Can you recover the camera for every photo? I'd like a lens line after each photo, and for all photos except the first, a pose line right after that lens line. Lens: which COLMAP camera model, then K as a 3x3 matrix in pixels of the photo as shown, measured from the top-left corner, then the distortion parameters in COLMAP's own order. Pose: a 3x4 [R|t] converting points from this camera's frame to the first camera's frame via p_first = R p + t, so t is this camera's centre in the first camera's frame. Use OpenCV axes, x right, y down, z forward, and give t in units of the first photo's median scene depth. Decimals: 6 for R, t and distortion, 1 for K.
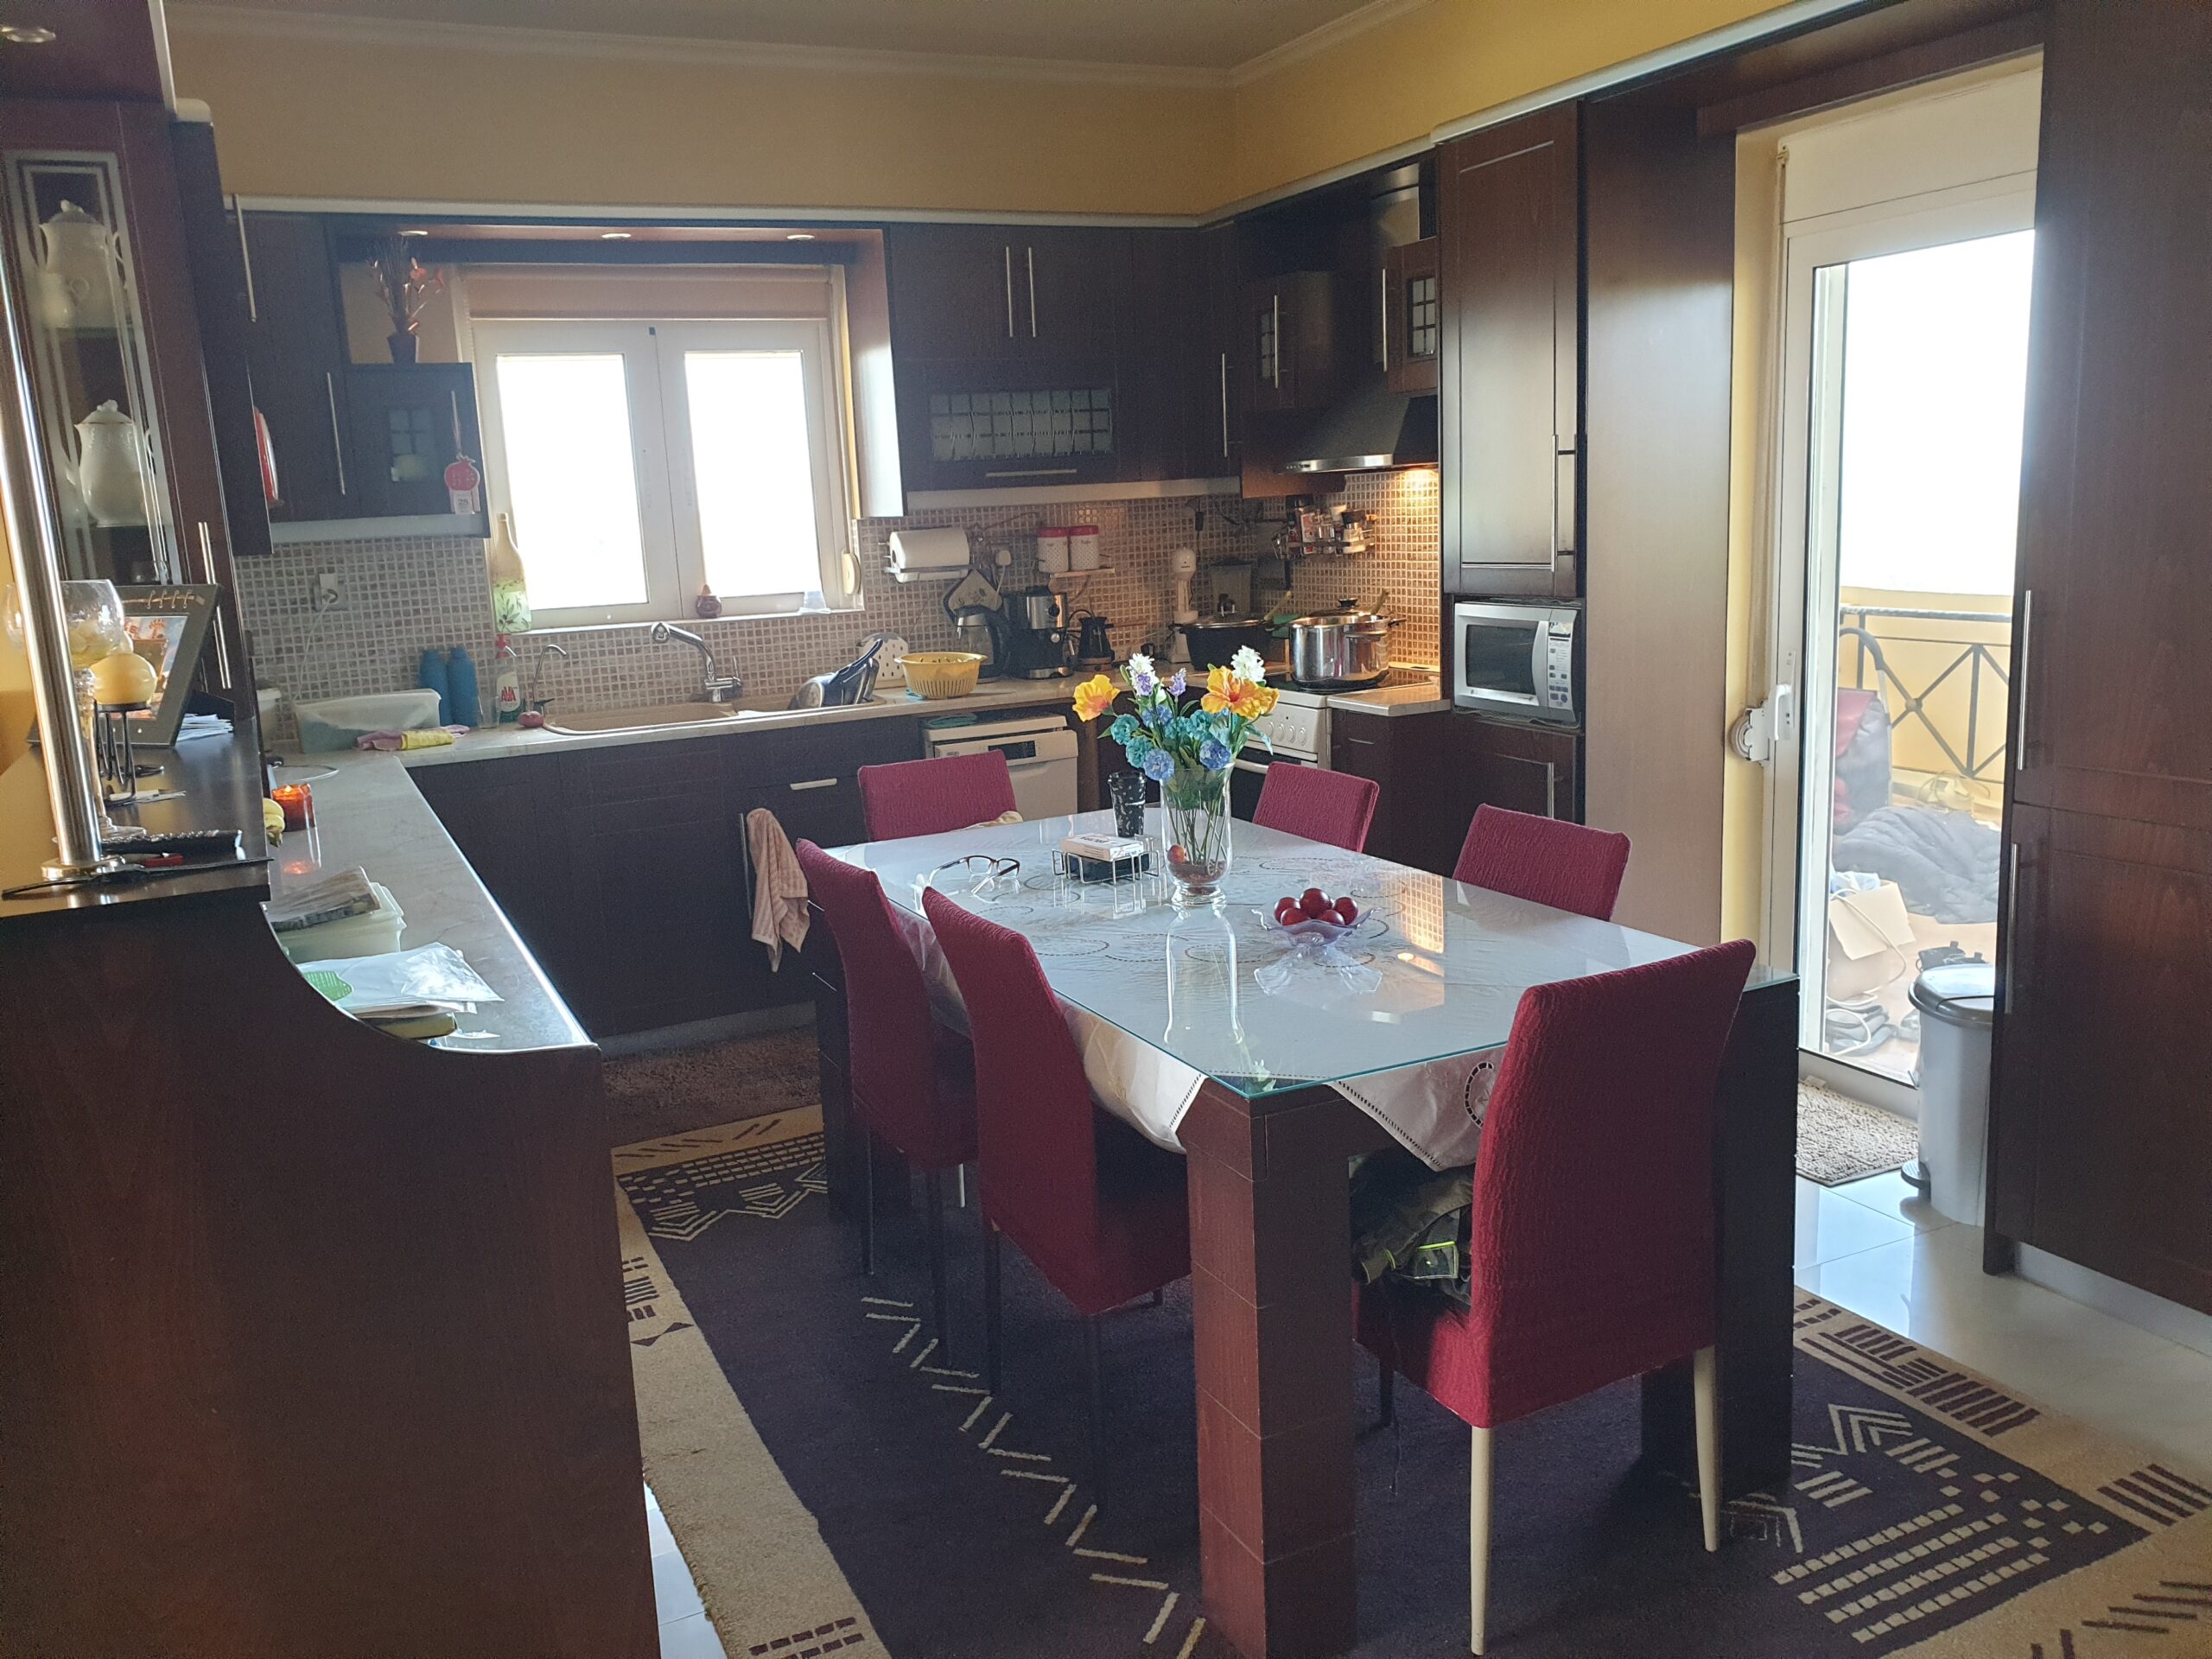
lens RADIAL K [[1713.8, 0, 1103.3], [0, 1713.8, 827.5], [0, 0, 1]] dist [0.058702, -0.078846]
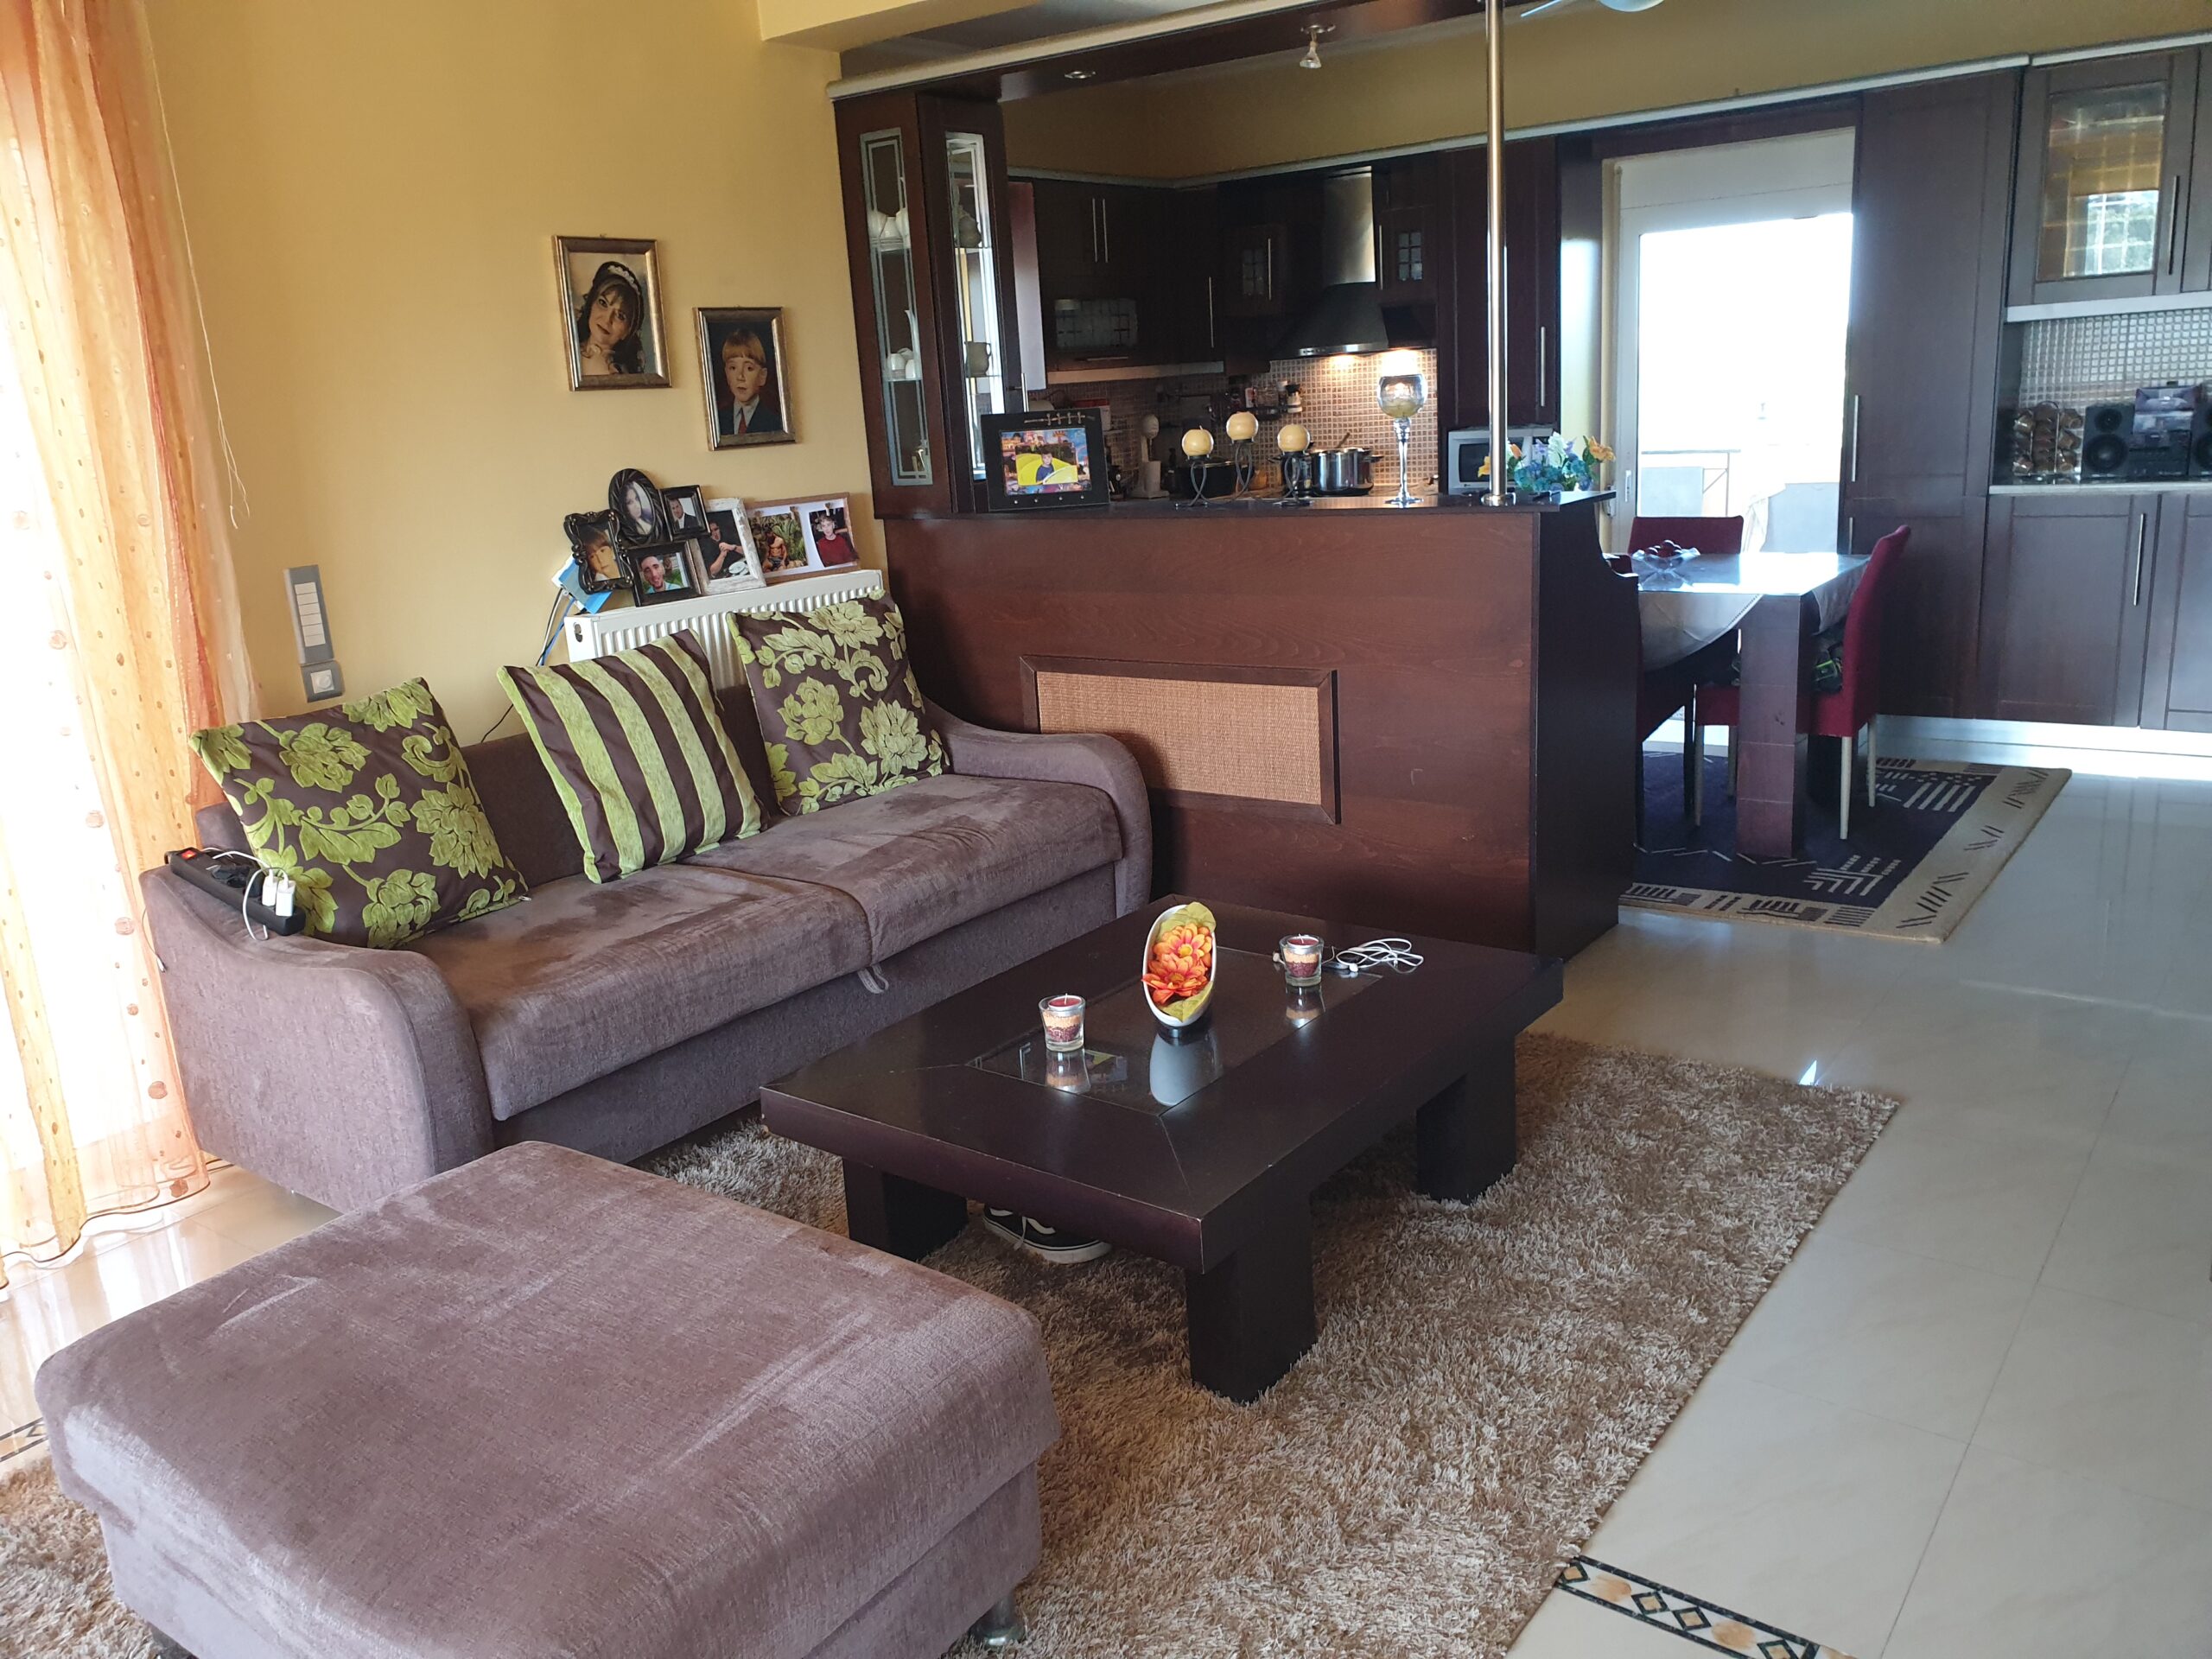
lens RADIAL K [[1713.8, 0, 1103.6], [0, 1713.8, 819.8], [0, 0, 1]] dist [0.058702, -0.078846]
pose [[0.879965, -0.119622, 0.459730, -0.762273], [0.106181, 0.992820, 0.055091, 0.096493], [-0.463019, 0.000337, 0.886348, -0.266165]]
